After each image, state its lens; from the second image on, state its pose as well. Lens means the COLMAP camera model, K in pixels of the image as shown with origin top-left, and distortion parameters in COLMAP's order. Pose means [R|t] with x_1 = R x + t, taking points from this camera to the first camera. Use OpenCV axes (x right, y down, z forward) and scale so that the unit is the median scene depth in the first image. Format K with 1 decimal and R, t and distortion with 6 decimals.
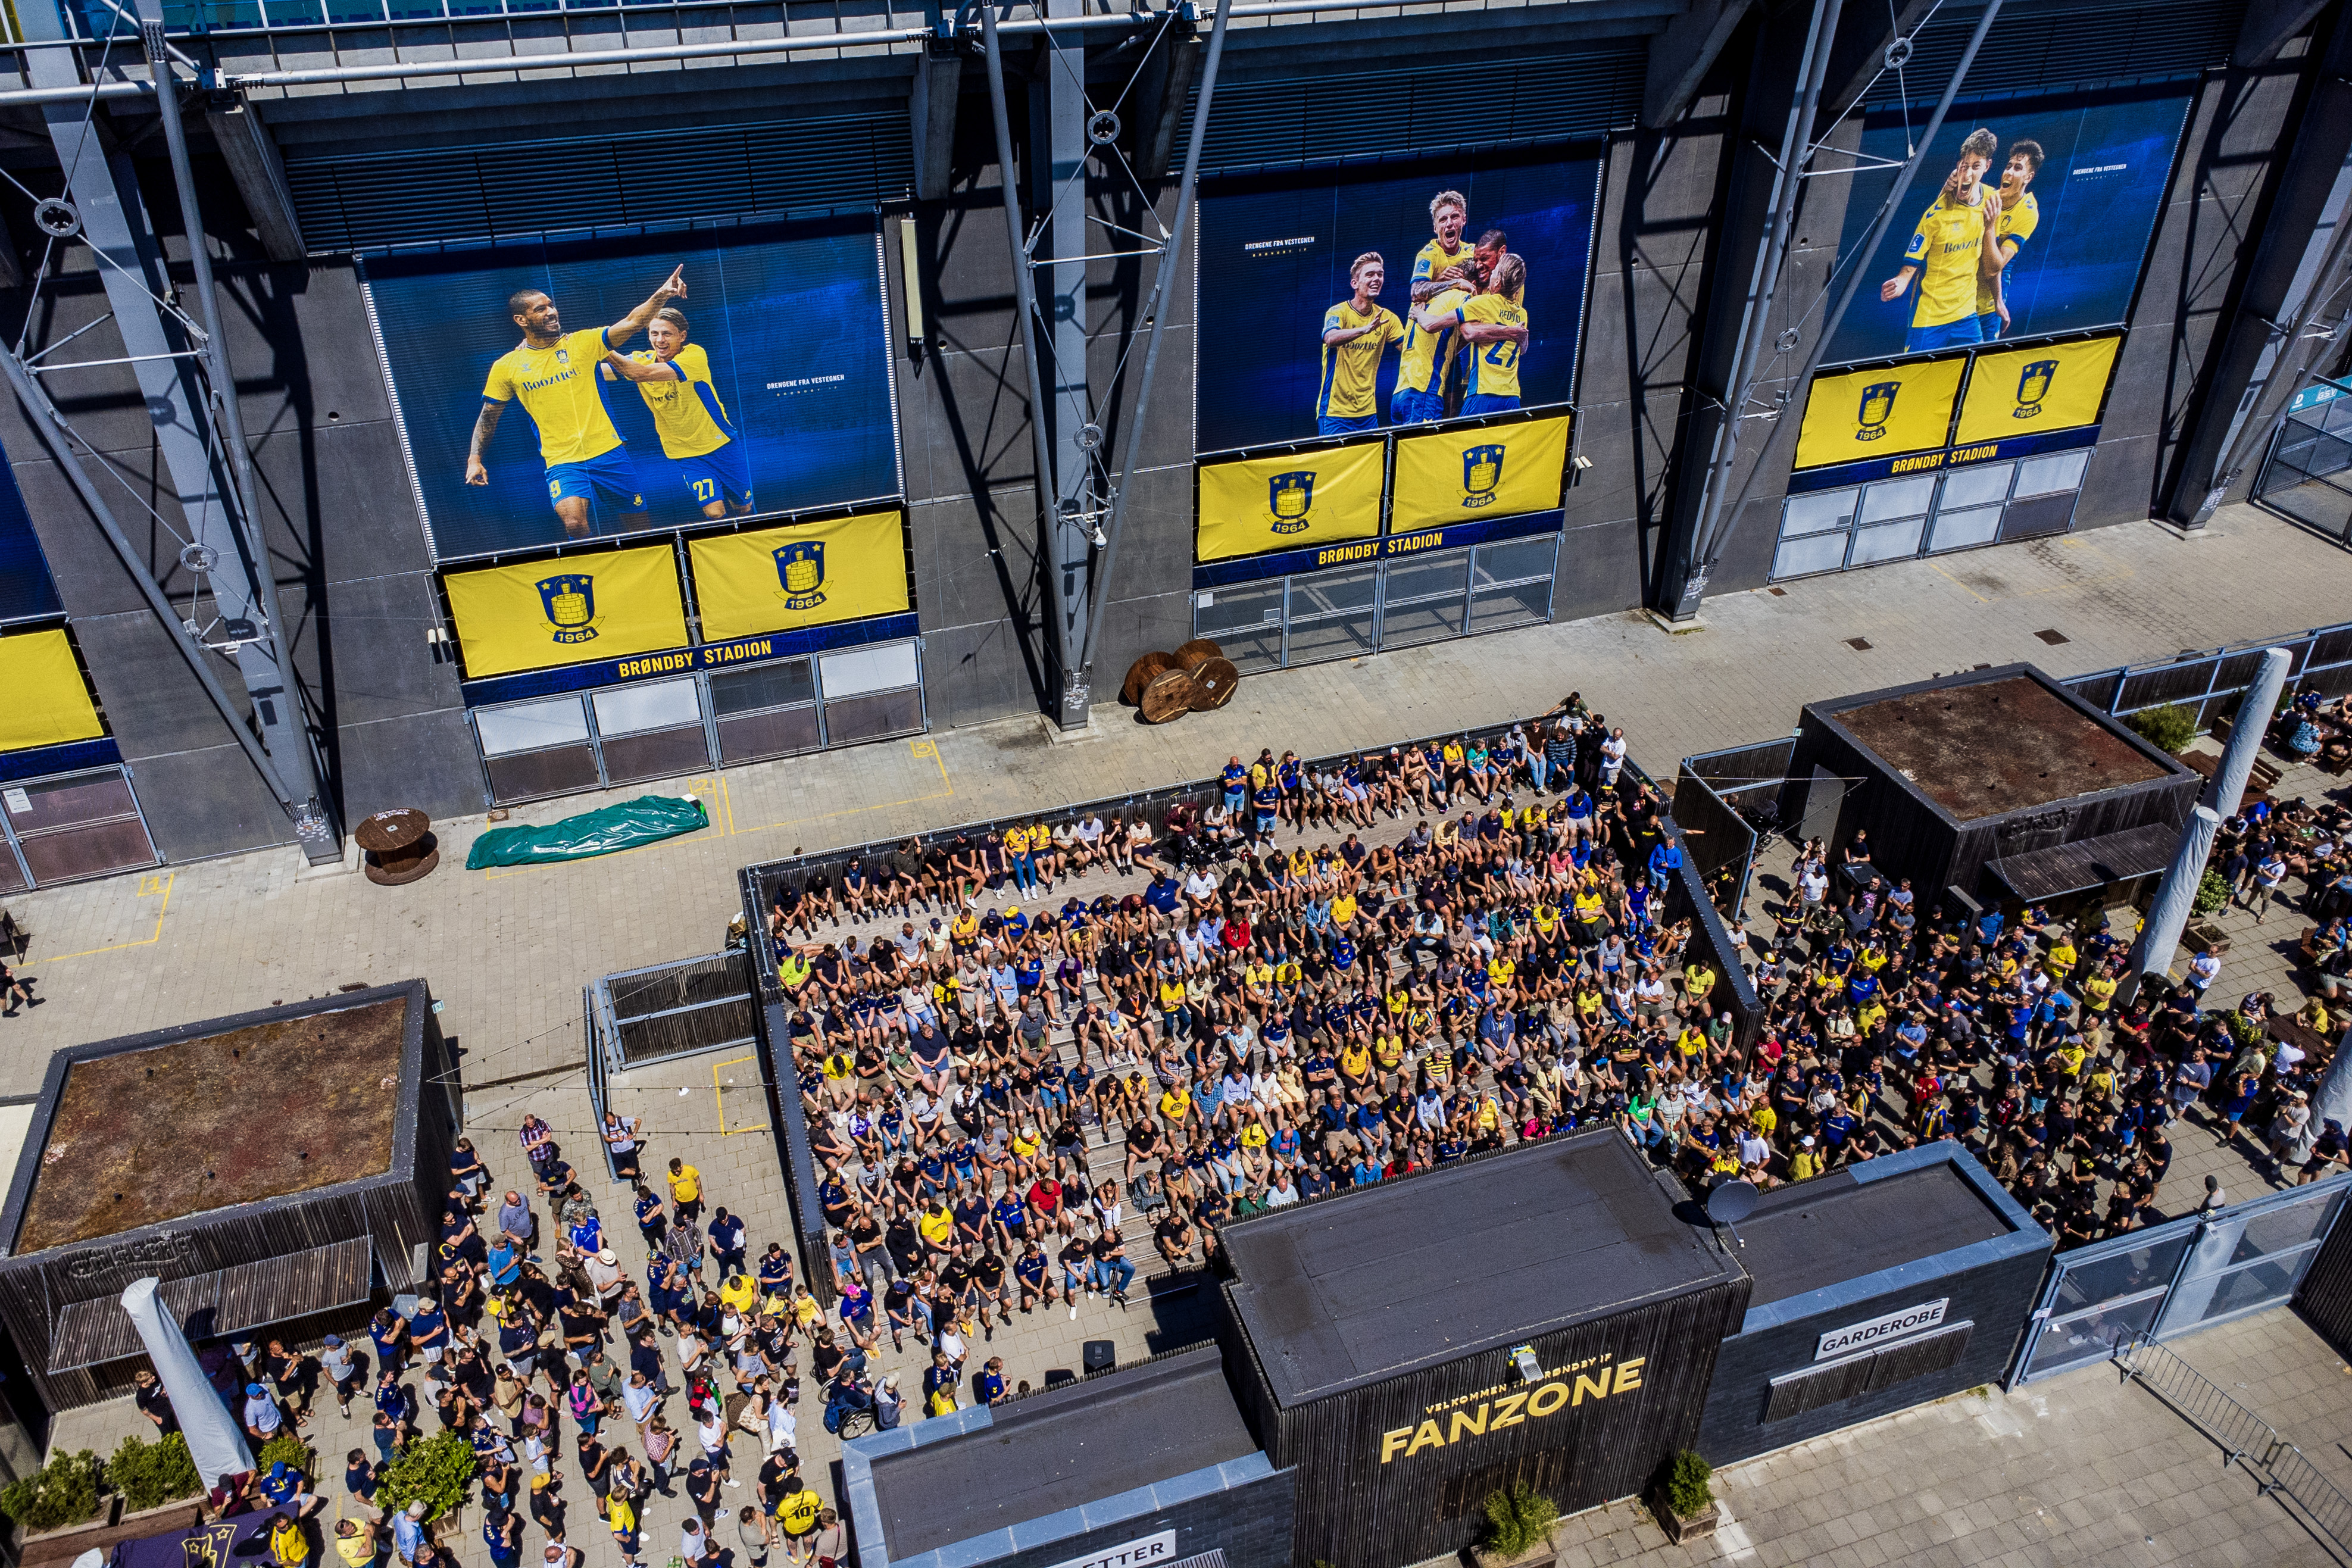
lens RADIAL K [[1867.2, 0, 1138.8], [0, 1867.2, 628.6], [0, 0, 1]] dist [0.013719, 0.005747]
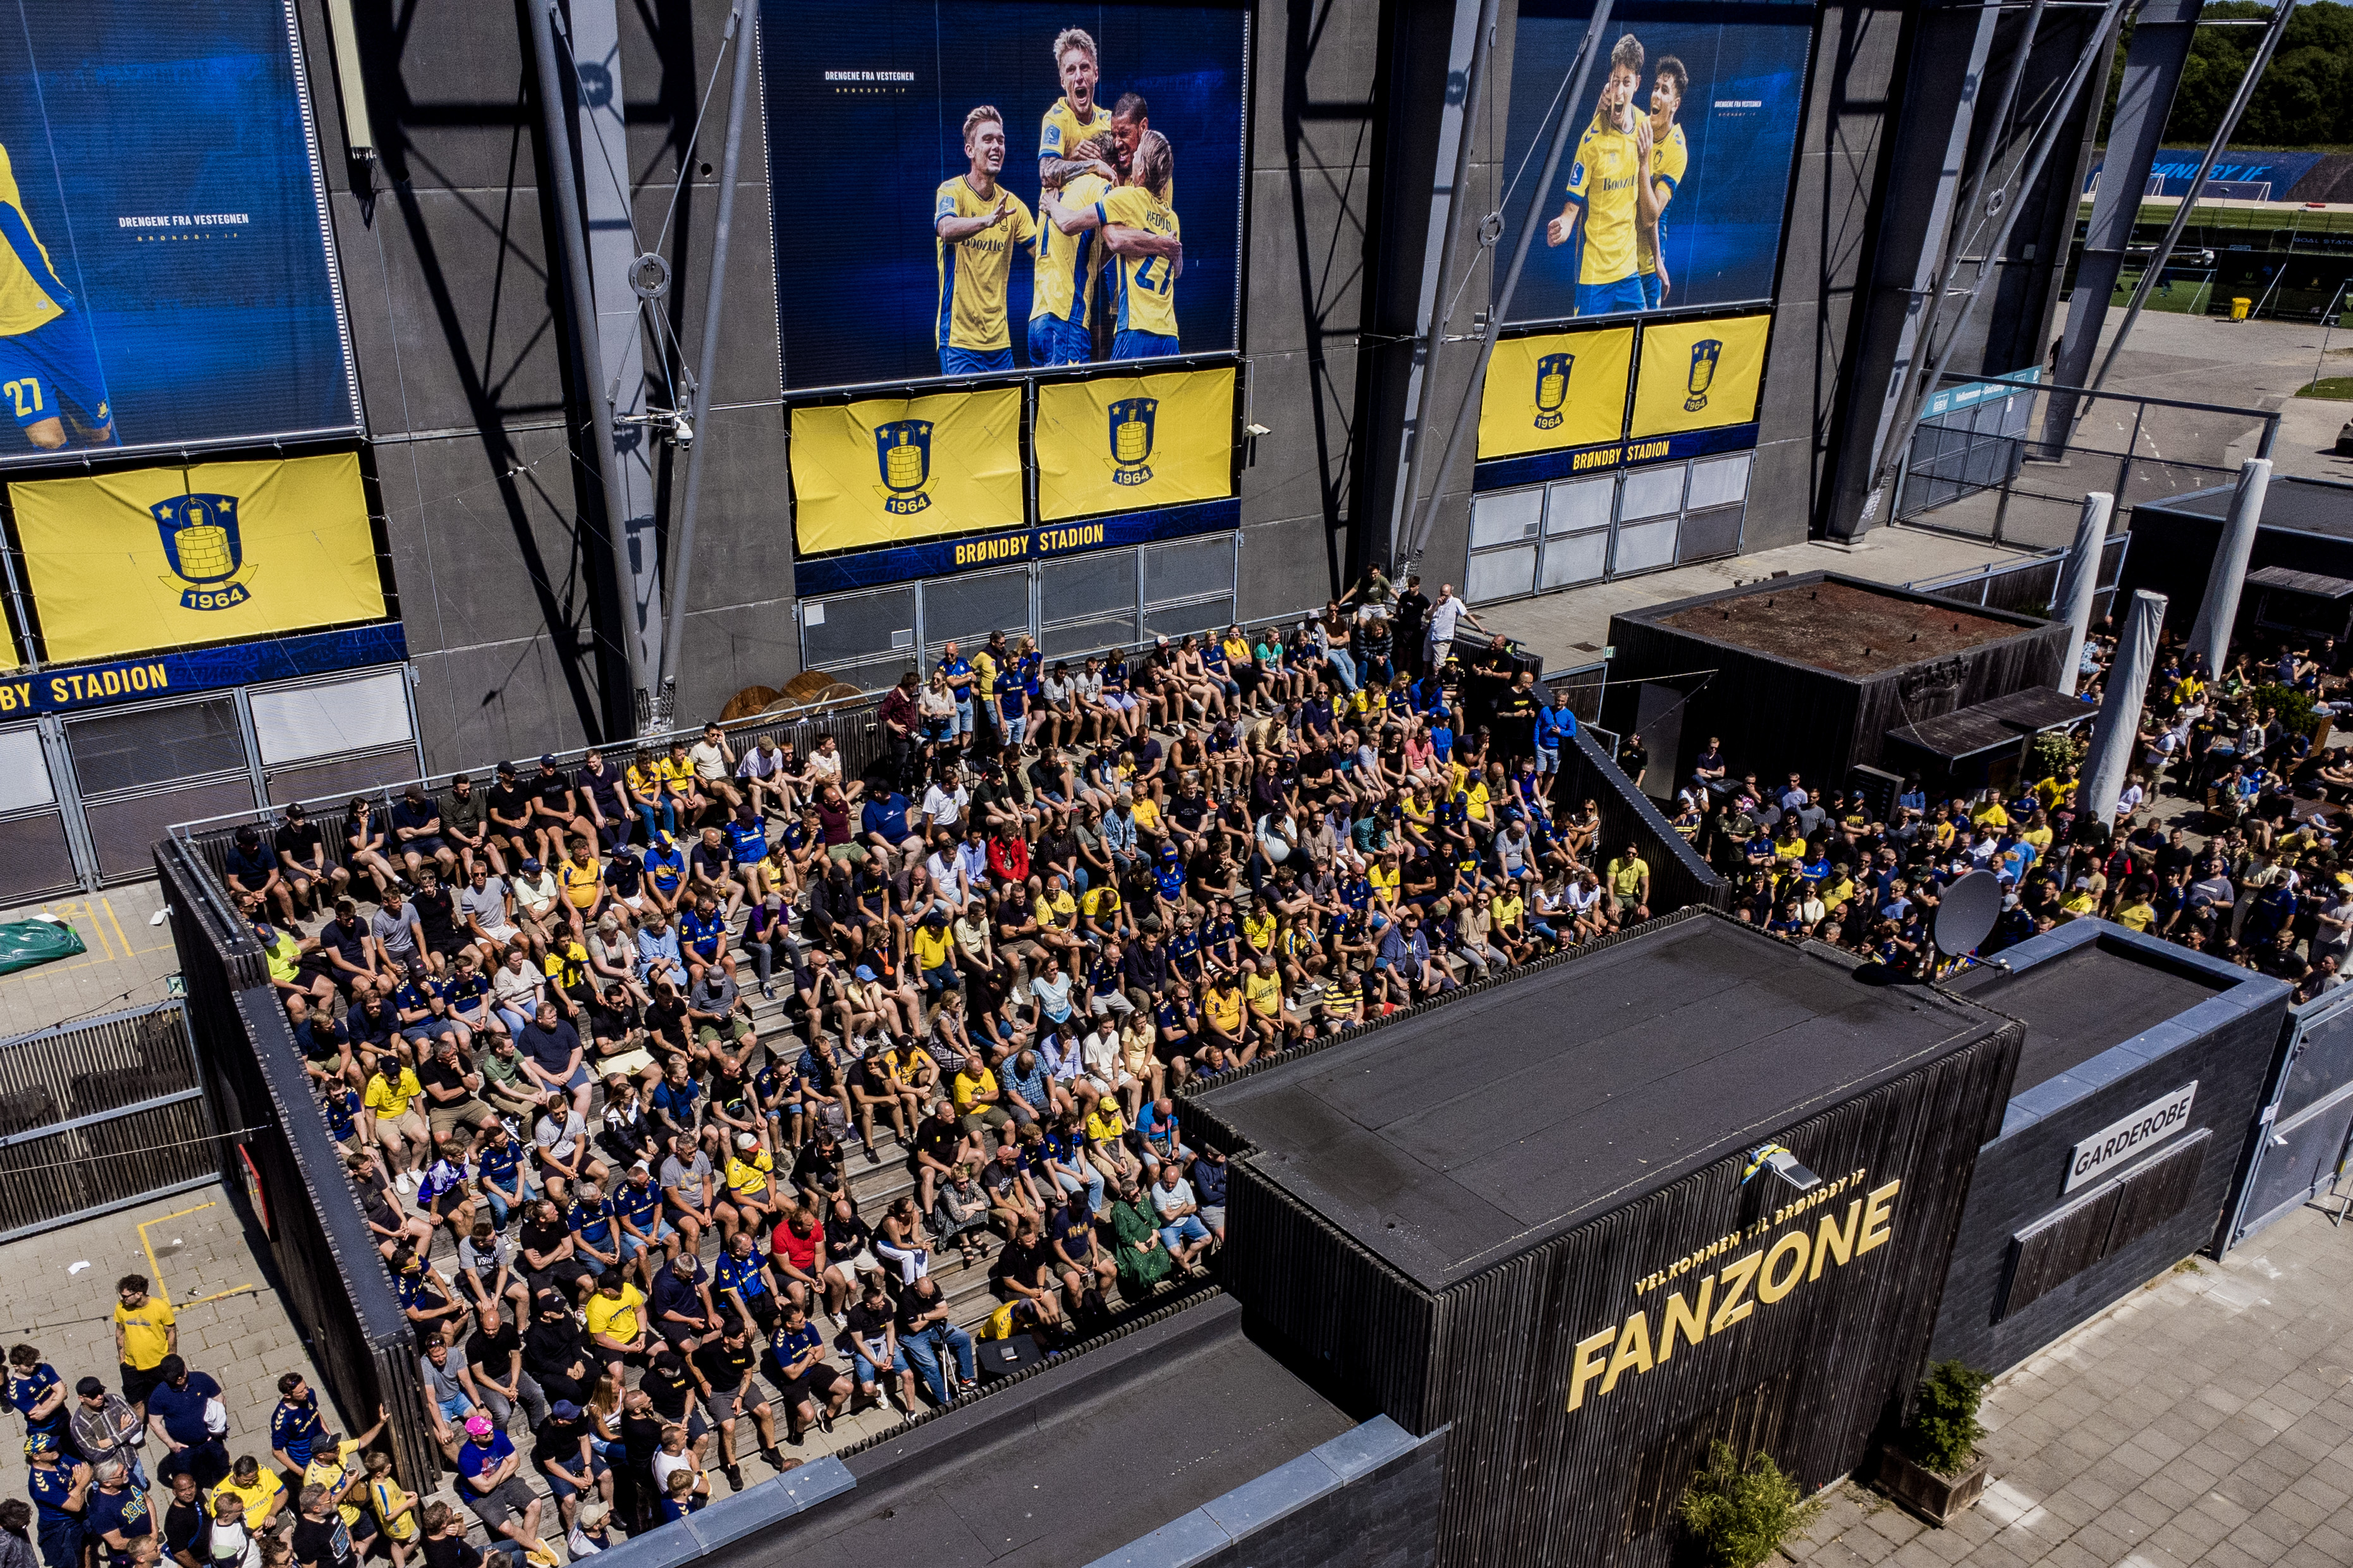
lens RADIAL K [[1867.7, 0, 1112.2], [0, 1867.7, 958.4], [0, 0, 1]] dist [0.013719, 0.005747]
pose [[0.950029, -0.114300, 0.290483, -0.086817], [0.145714, 0.985329, -0.088850, 0.212662], [-0.276066, 0.126737, 0.952746, 0.308442]]
